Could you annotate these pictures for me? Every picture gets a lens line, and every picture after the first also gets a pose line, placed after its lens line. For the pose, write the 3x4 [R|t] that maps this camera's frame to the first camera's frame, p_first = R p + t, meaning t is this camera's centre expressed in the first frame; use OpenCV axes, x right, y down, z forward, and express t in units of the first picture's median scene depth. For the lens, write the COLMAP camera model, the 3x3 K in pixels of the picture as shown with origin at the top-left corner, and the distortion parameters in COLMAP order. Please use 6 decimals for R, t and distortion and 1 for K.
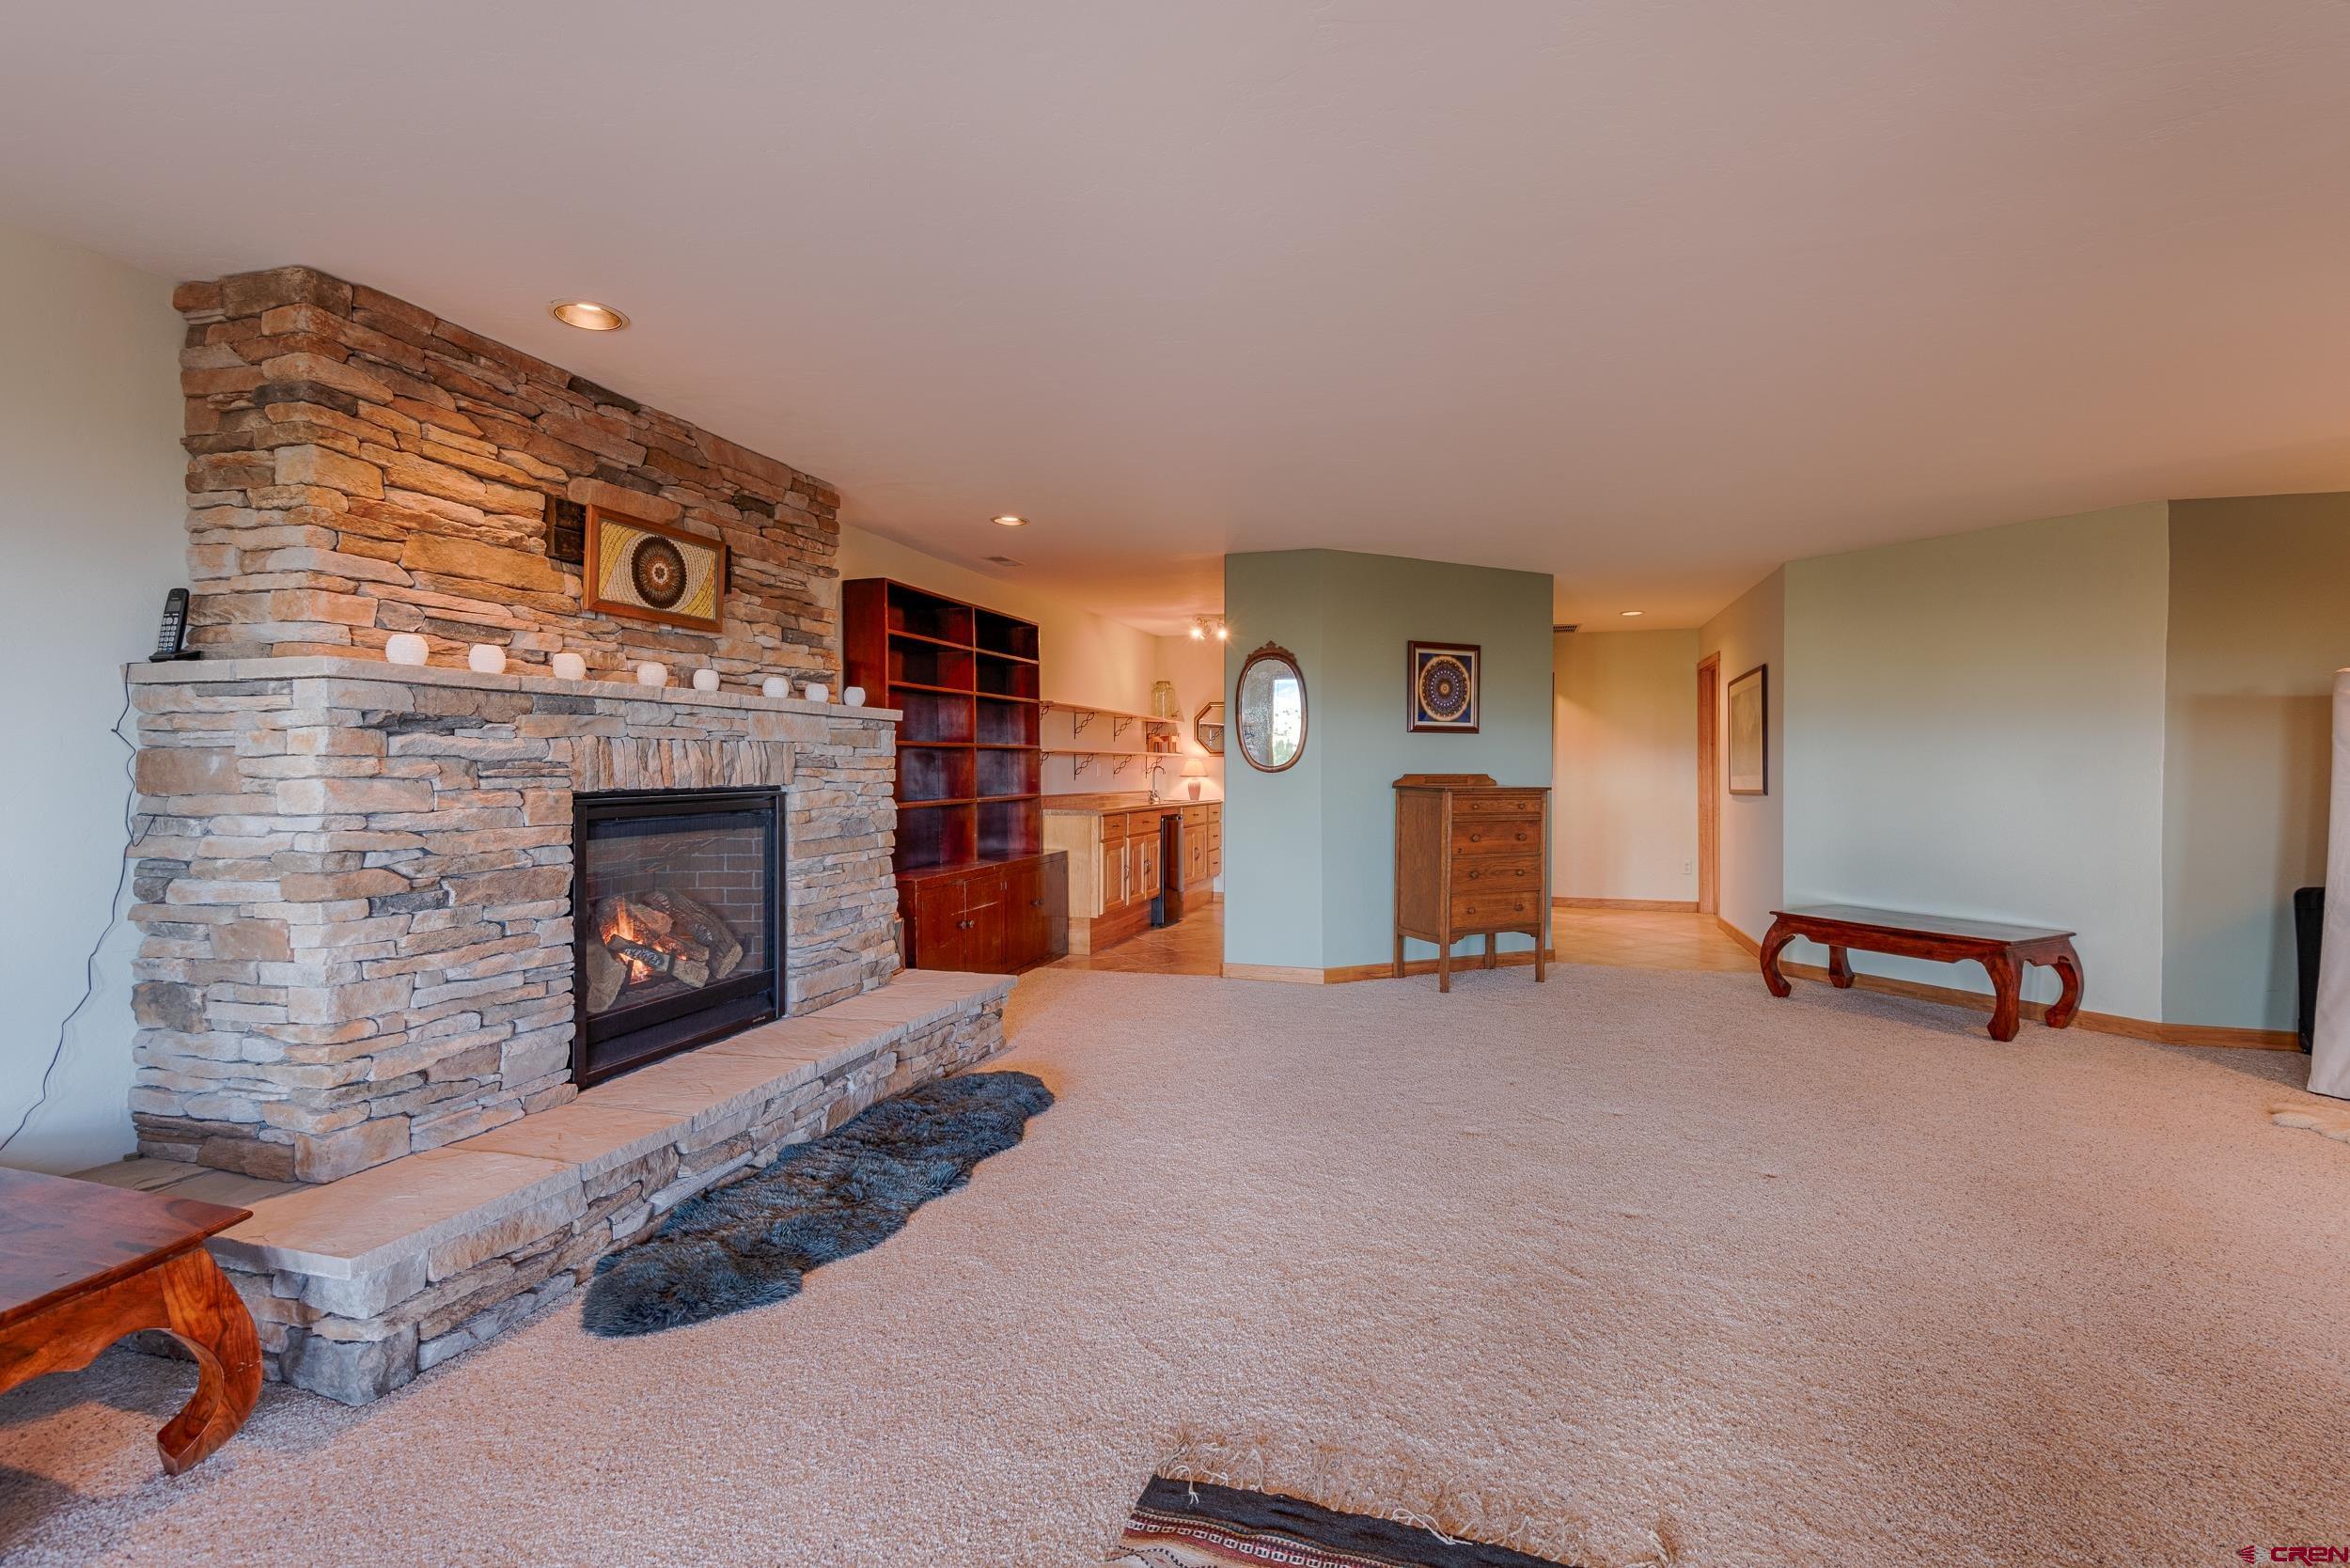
lens RADIAL K [[1047.8, 0, 1195.2], [0, 1047.8, 776.7], [0, 0, 1]] dist [0.039686, -0.027068]
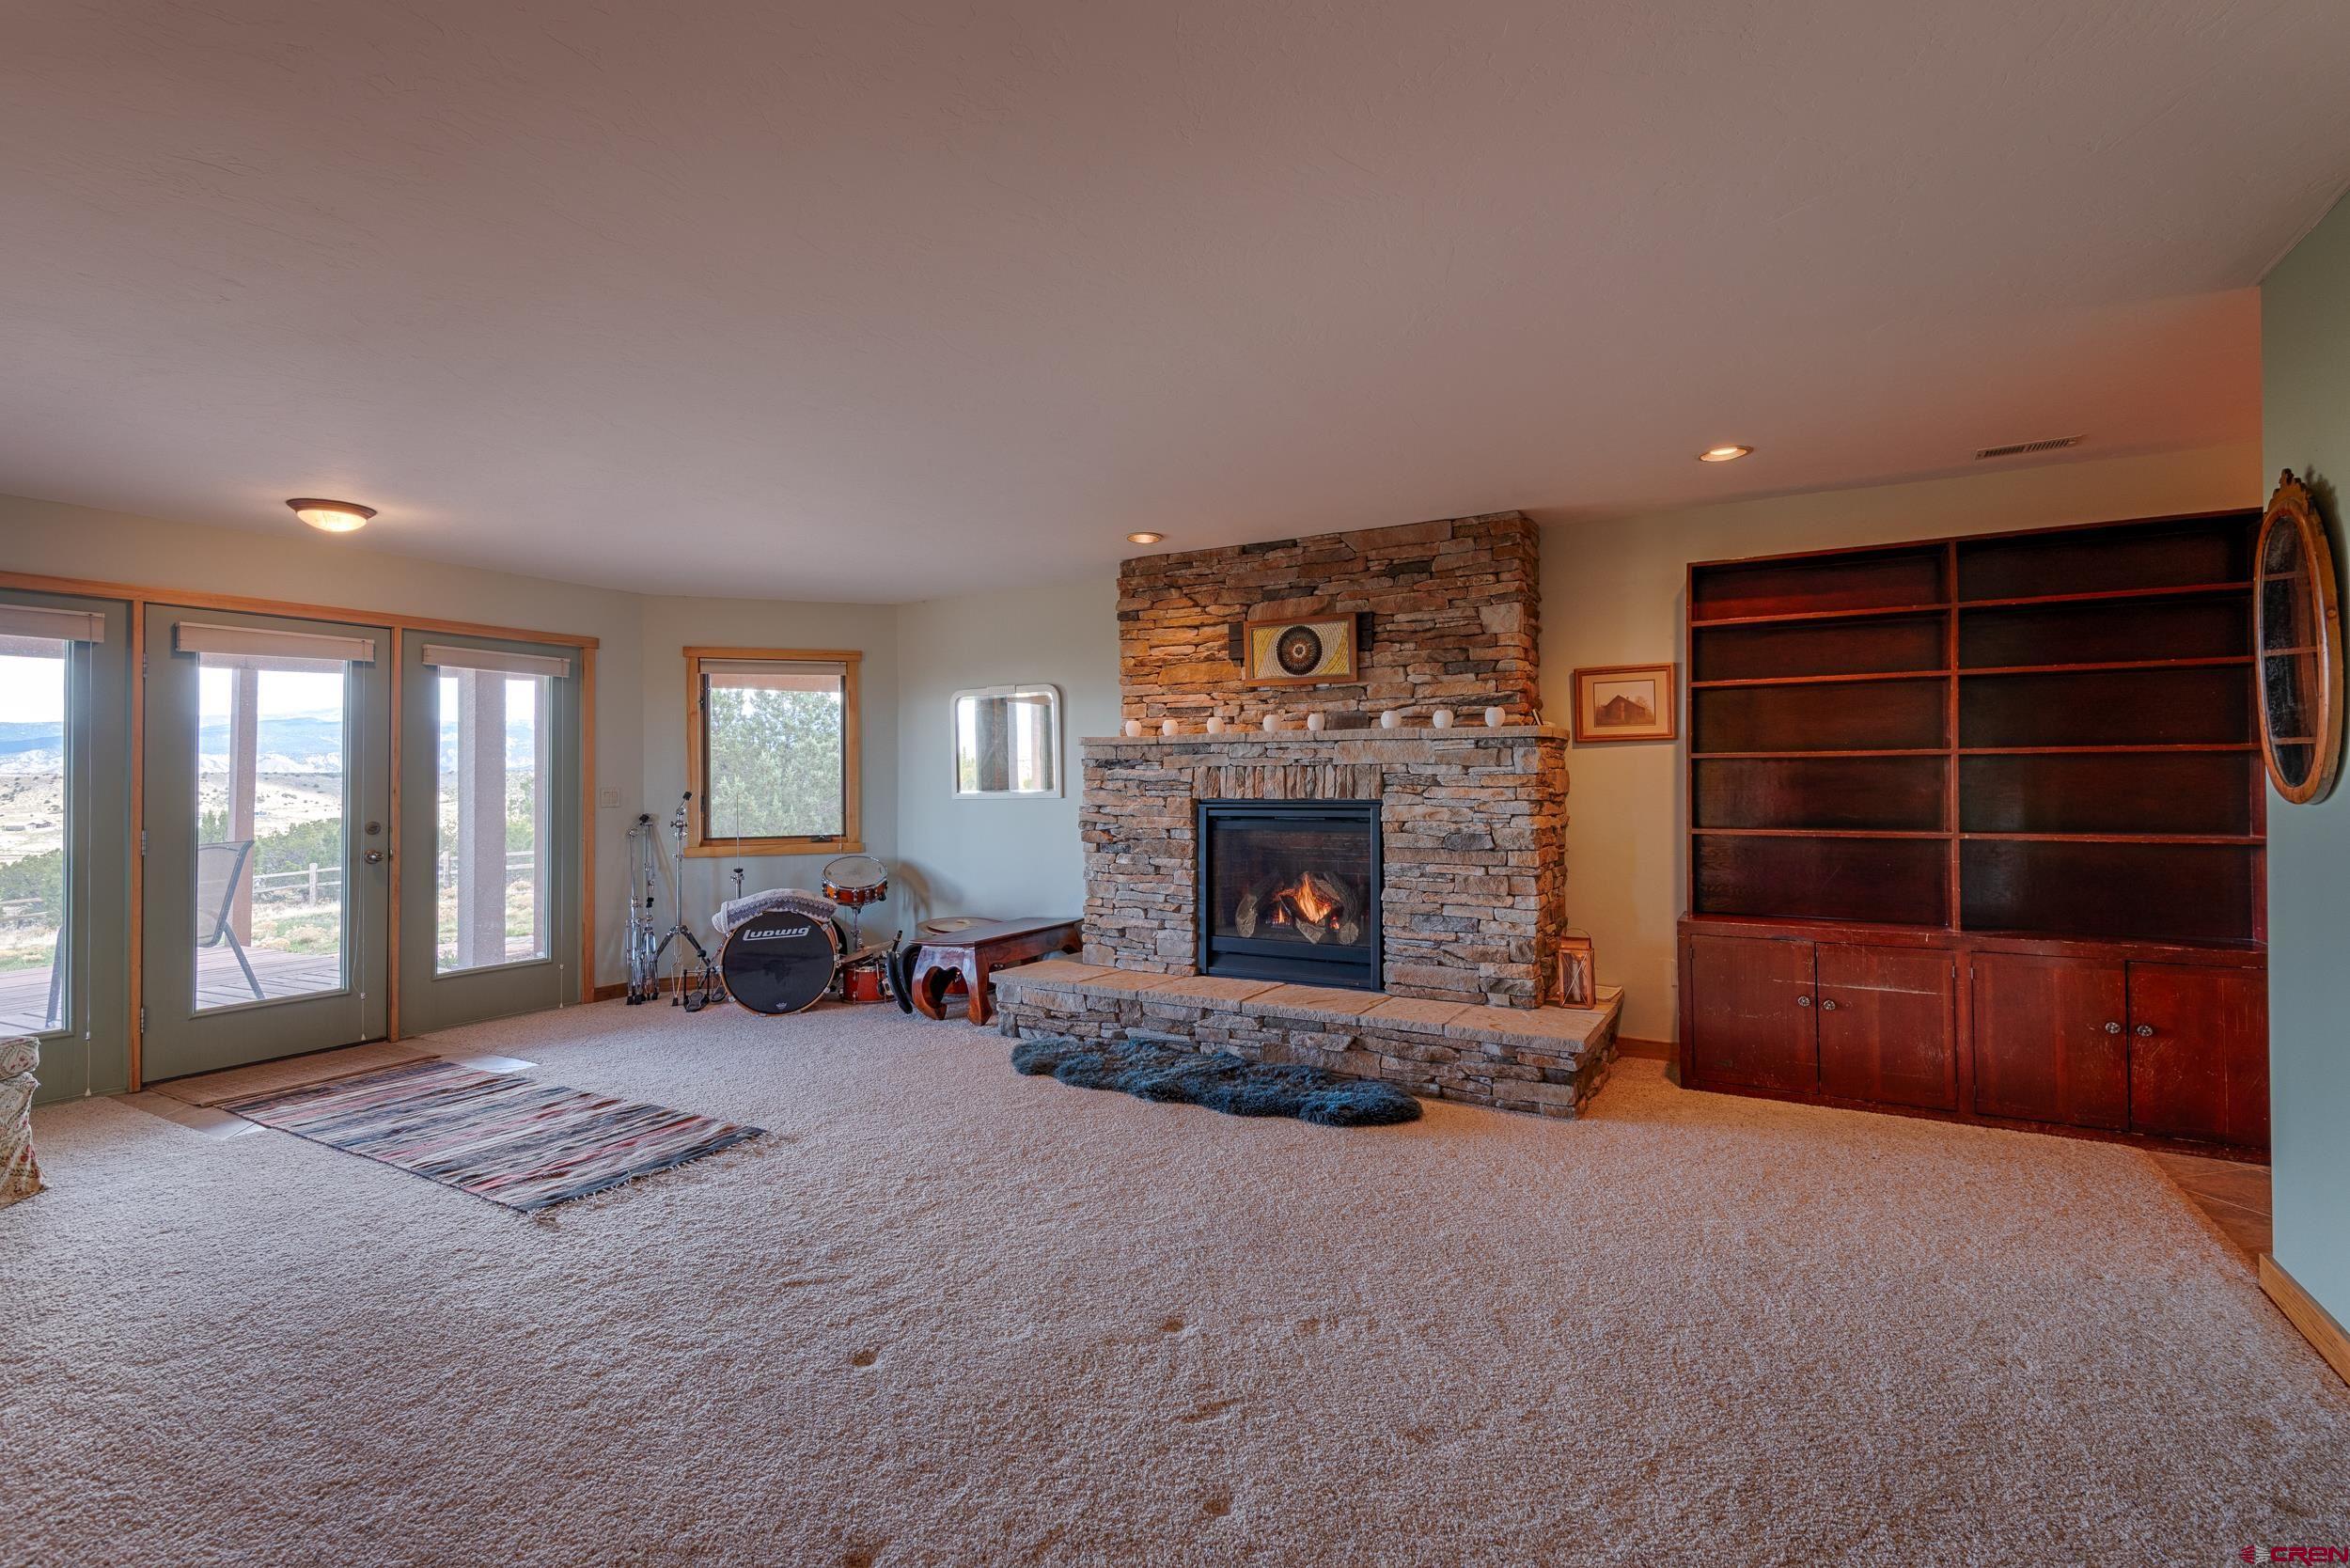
lens RADIAL K [[1047.8, 0, 1195.2], [0, 1047.8, 776.7], [0, 0, 1]] dist [0.039686, -0.027068]
pose [[-0.211452, -0.000550, -0.977388, 1.011943], [-0.006386, 0.999979, 0.000818, -0.021742], [0.977368, 0.006414, -0.211451, 1.268336]]
